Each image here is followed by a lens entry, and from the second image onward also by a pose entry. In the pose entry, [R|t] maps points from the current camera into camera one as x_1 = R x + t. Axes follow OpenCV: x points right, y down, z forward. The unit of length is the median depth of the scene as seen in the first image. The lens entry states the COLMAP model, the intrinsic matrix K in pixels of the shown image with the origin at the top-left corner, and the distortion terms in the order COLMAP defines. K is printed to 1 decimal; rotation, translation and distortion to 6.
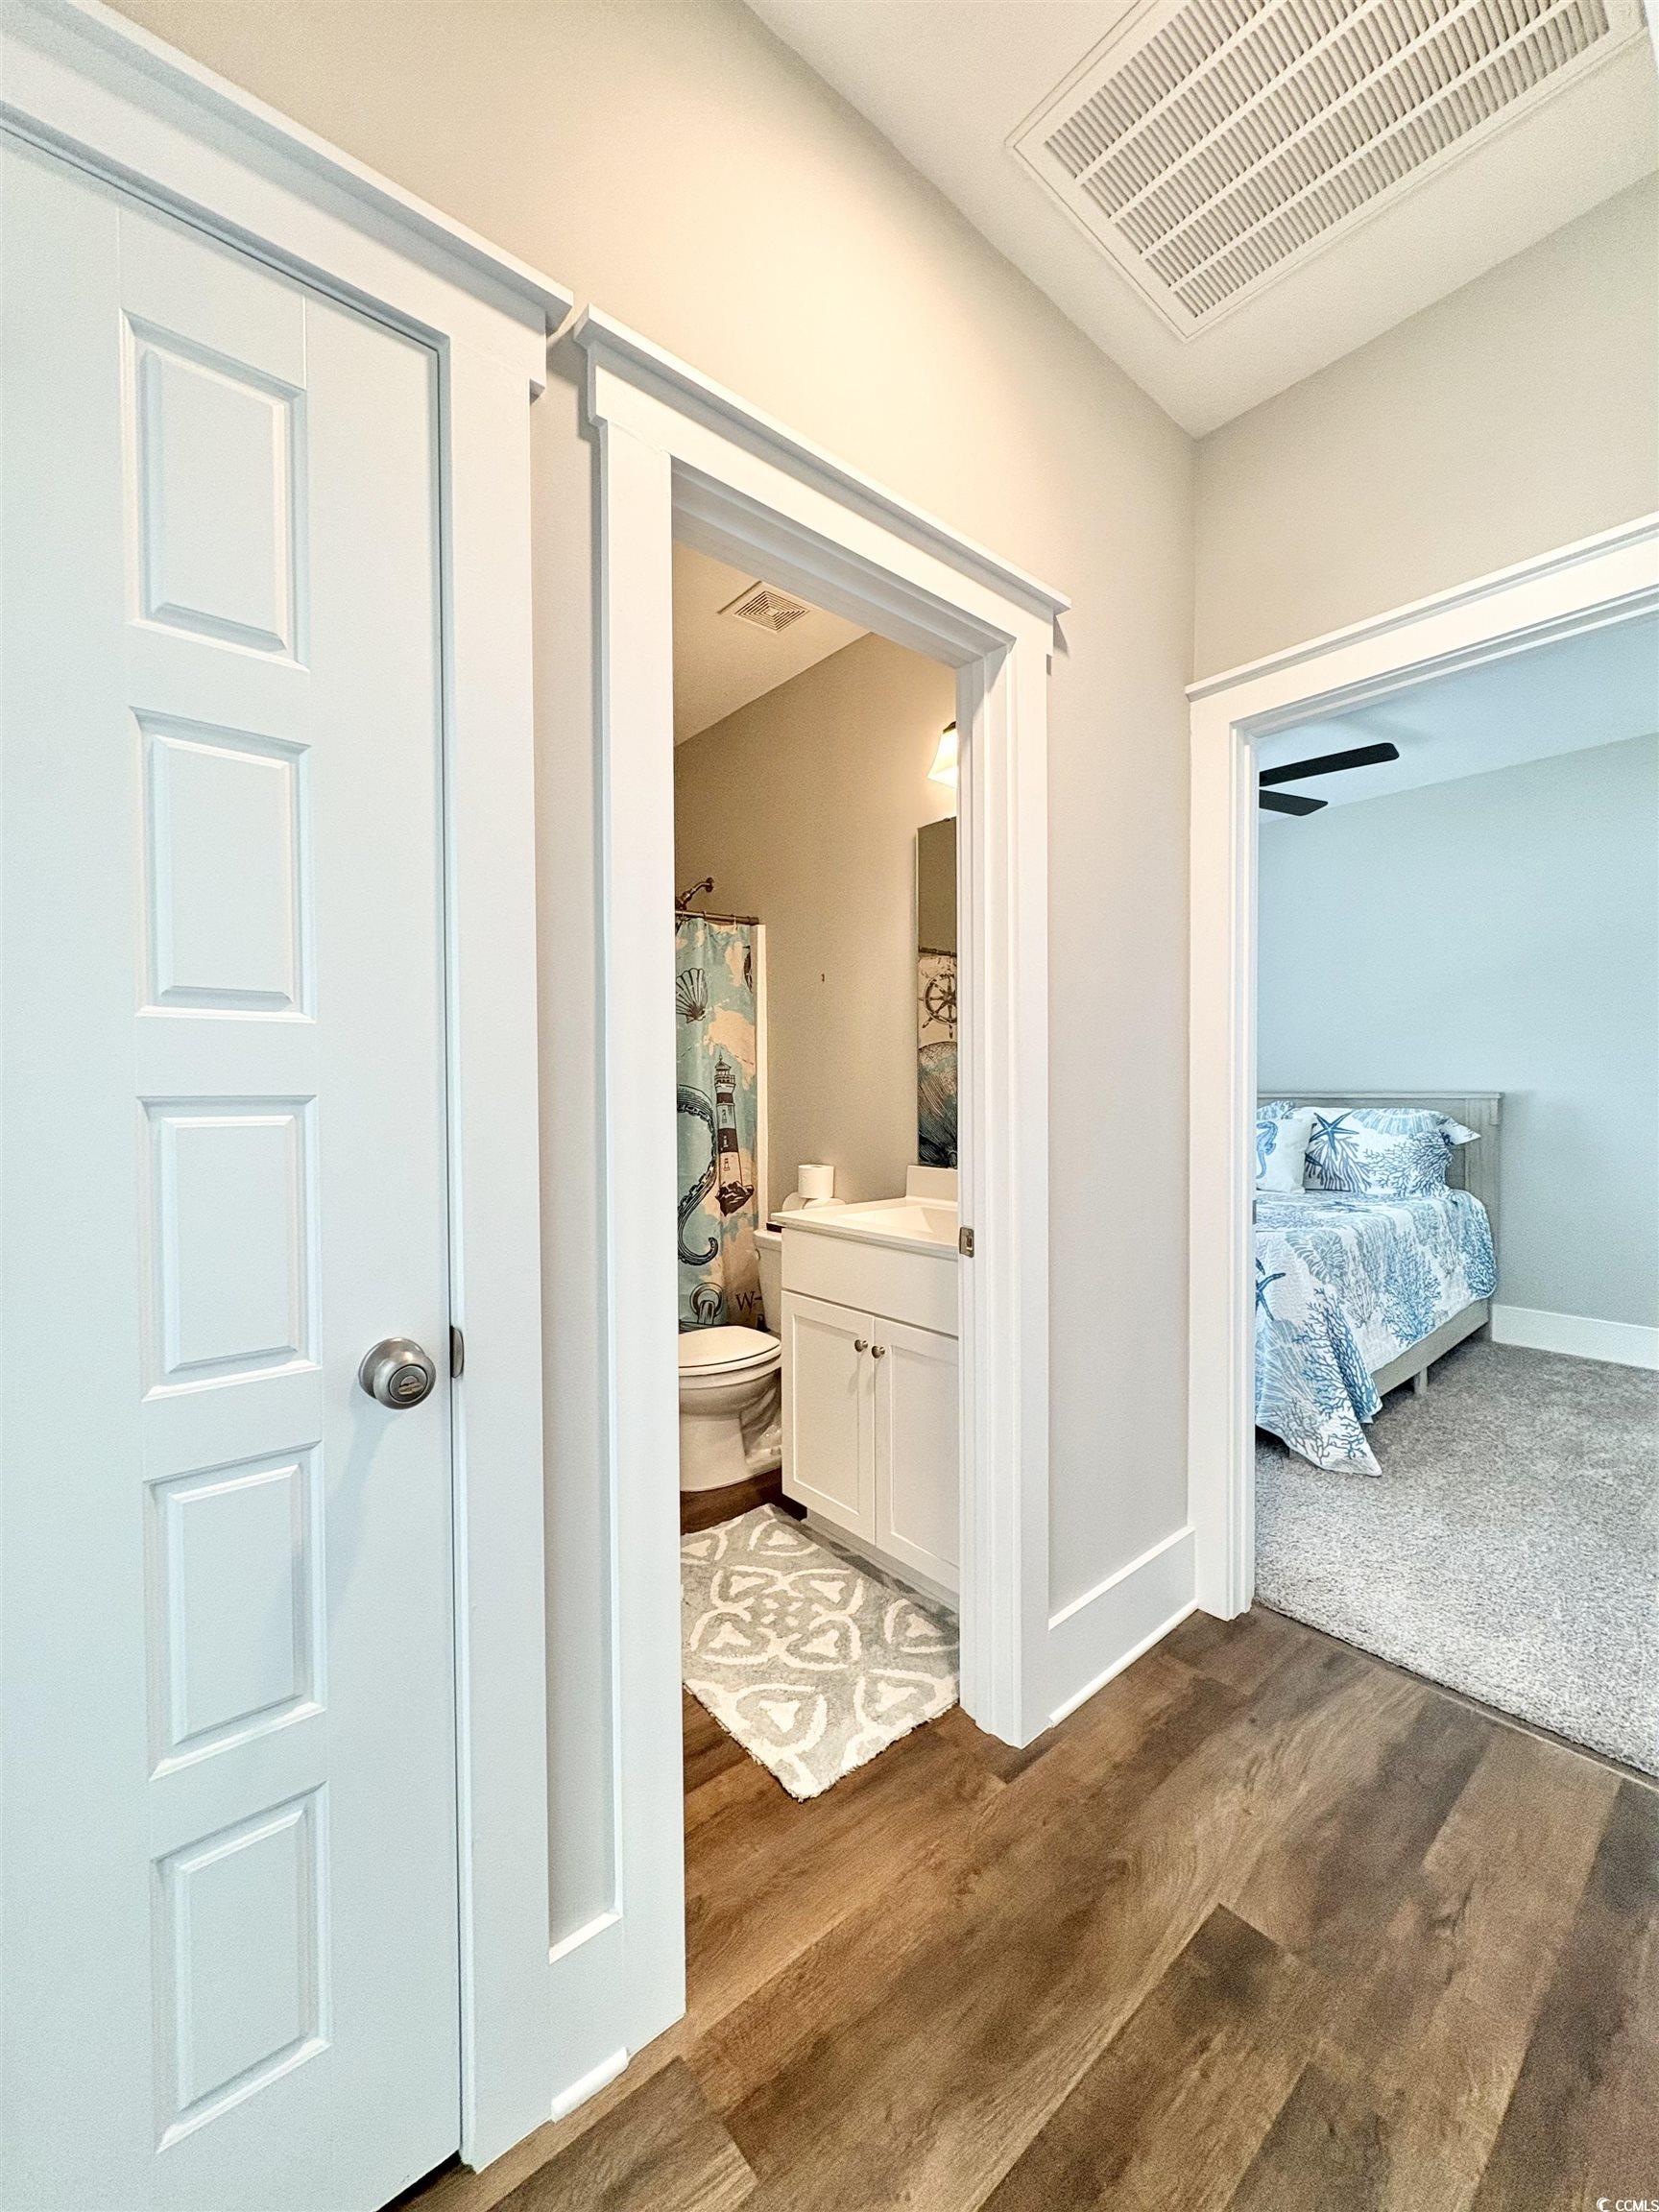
lens RADIAL K [[885.0, 0, 829.5], [0, 885.0, 1106.0], [0, 0, 1]] dist [0.001069, -0.000278]
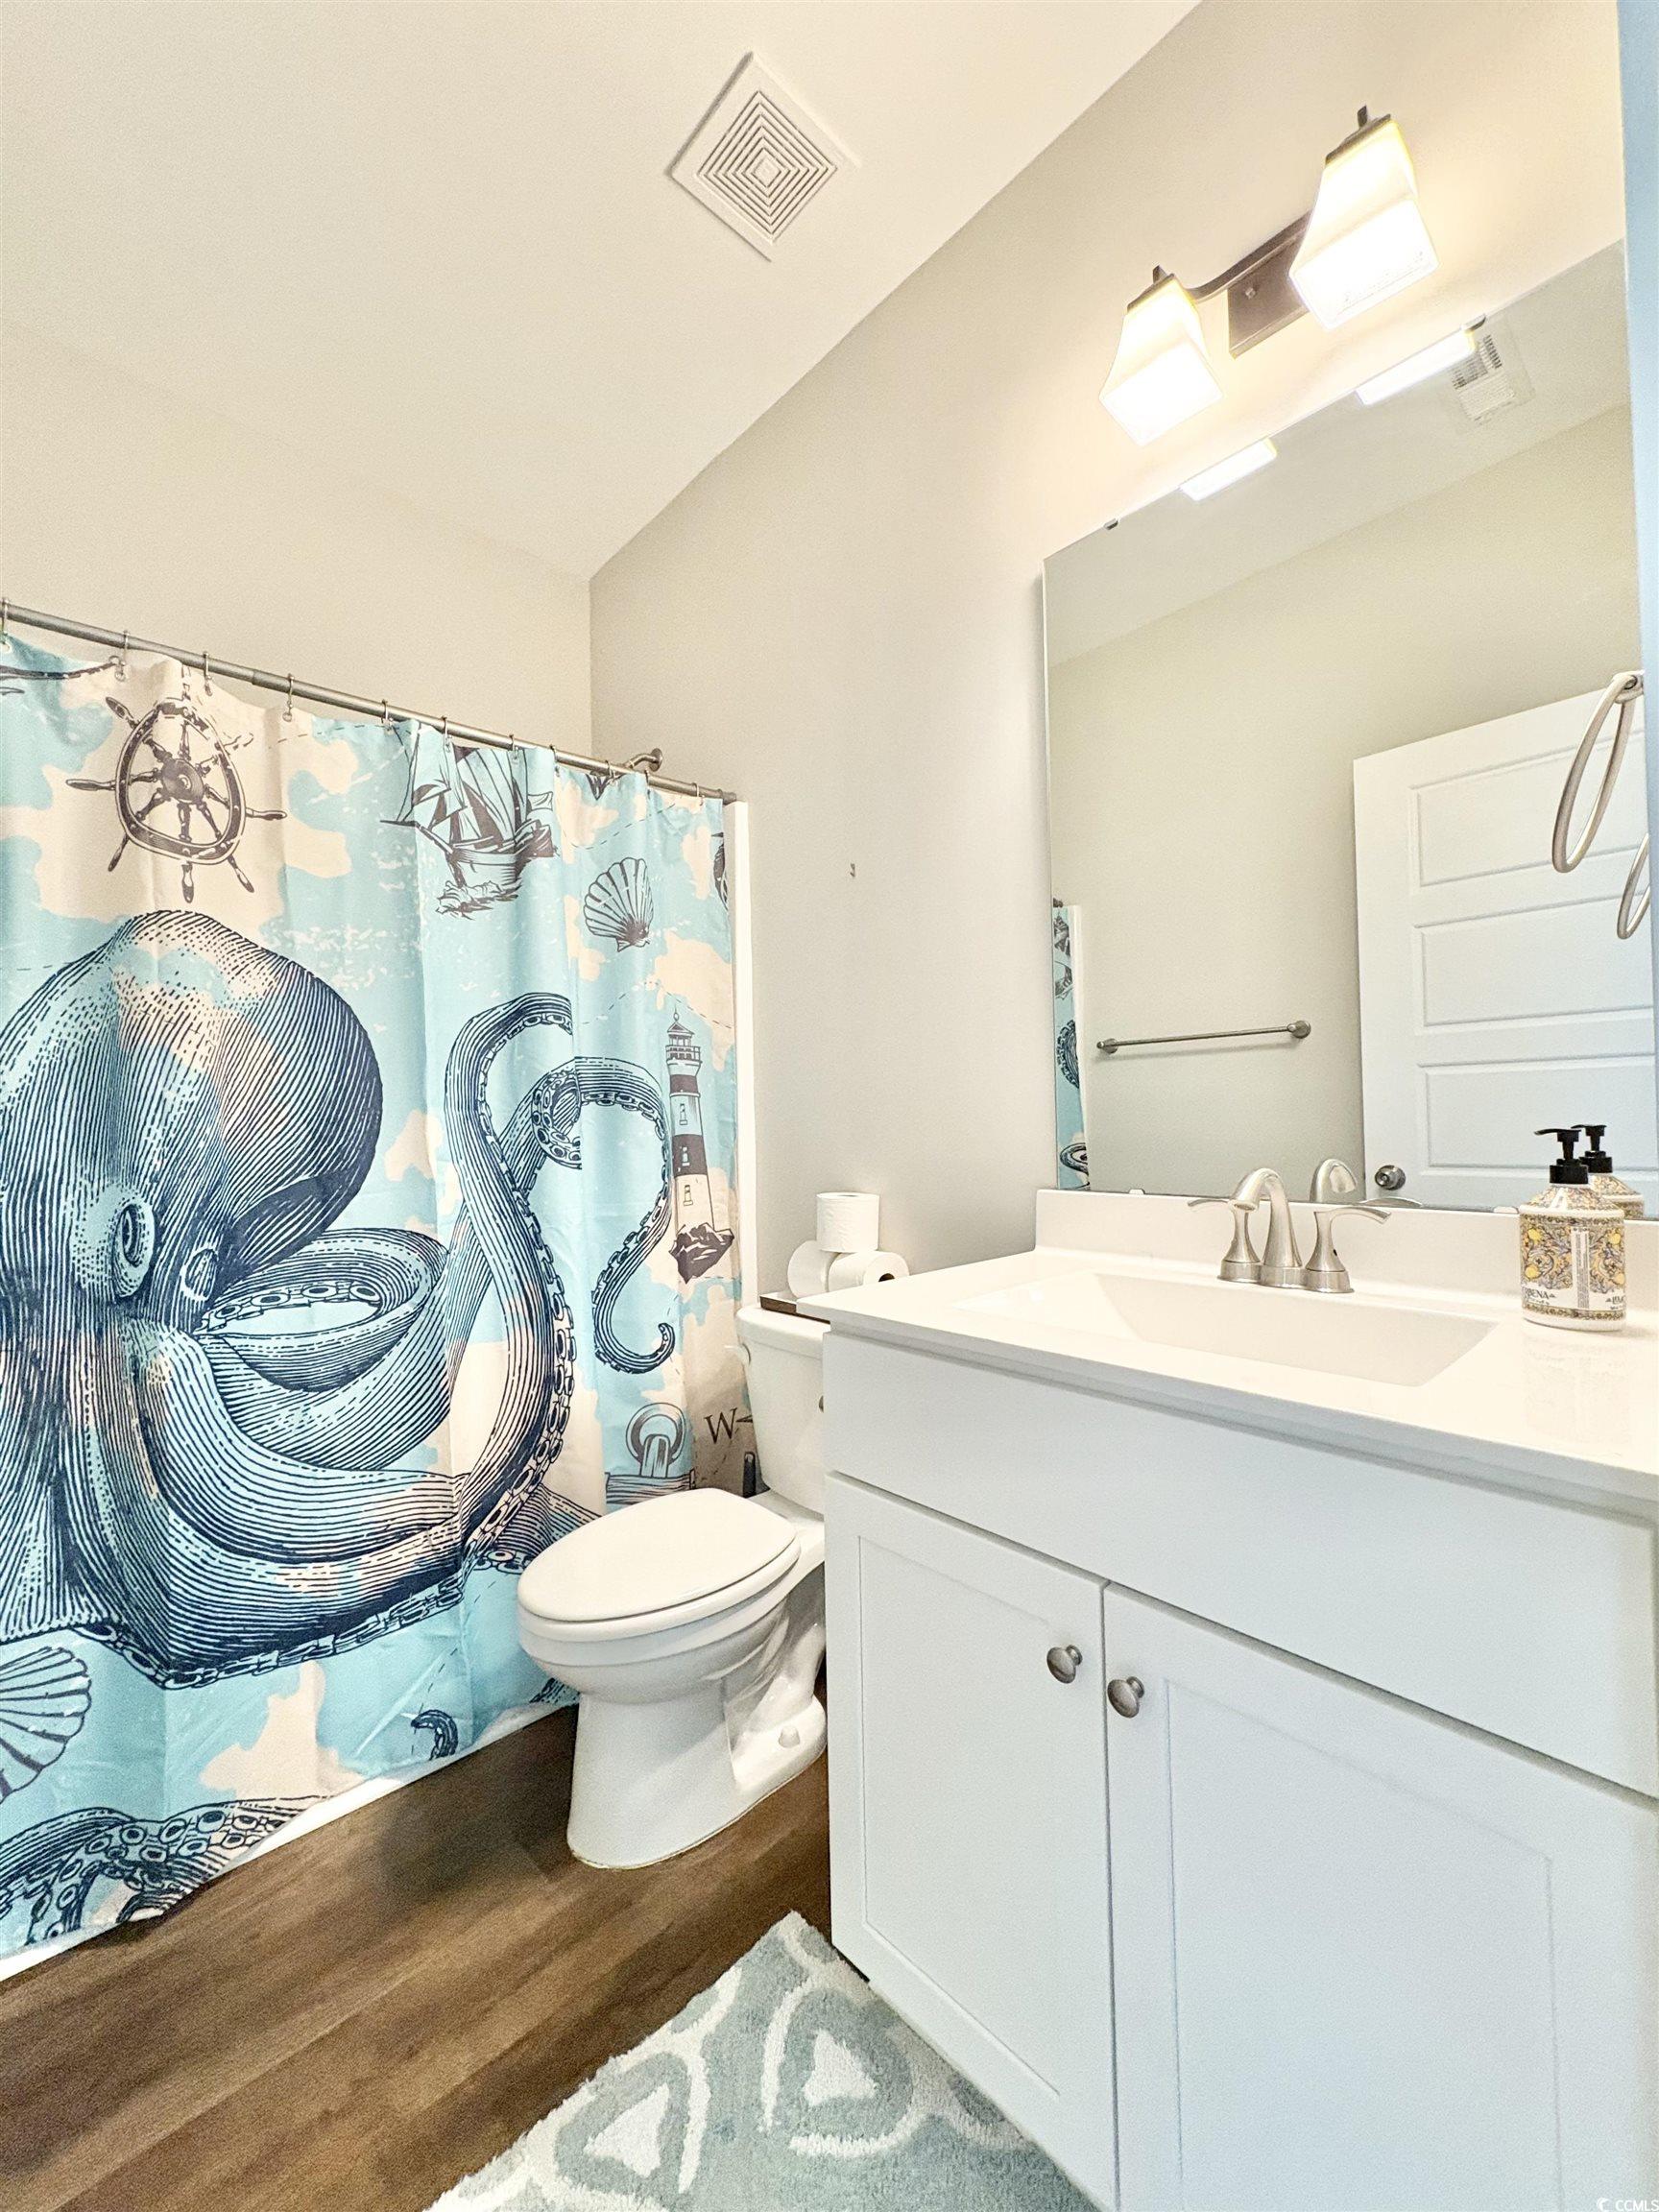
lens RADIAL K [[874.1, 0, 829.5], [0, 874.1, 1106.0], [0, 0, 1]] dist [-0.000673, 0.000046]
pose [[0.998242, -0.012568, 0.057931, -0.056466], [0.014707, 0.999220, -0.036655, 0.030195], [-0.057425, 0.037442, 0.997647, 0.420953]]
